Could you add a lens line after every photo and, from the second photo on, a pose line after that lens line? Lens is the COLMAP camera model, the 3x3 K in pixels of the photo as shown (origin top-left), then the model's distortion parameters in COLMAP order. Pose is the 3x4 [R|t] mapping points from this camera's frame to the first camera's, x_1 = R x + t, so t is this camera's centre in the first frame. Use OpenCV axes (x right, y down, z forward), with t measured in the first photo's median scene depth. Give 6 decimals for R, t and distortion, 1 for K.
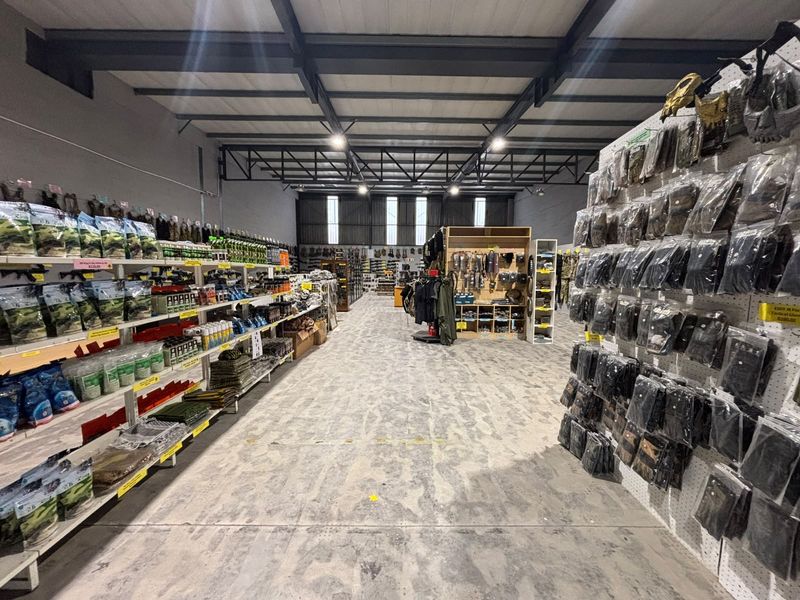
lens RADIAL K [[329.4, 0, 396.9], [0, 329.4, 300.0], [0, 0, 1]] dist [-0.000741, -0.000174]
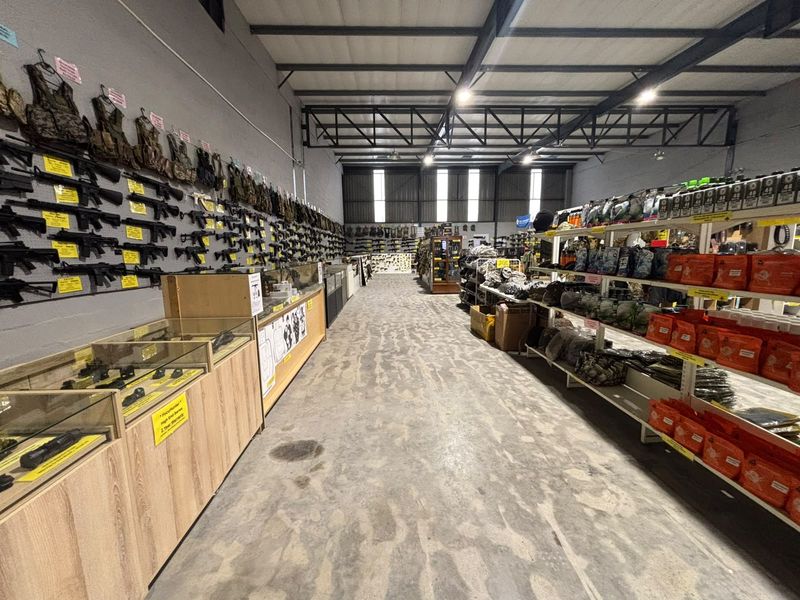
lens RADIAL K [[329.4, 0, 399.7], [0, 329.4, 299.6], [0, 0, 1]] dist [-0.000741, -0.000174]
pose [[0.999408, -0.026605, 0.021826, -1.681566], [0.025347, 0.998108, 0.056019, -0.017175], [-0.023275, -0.055432, 0.998191, 0.524141]]
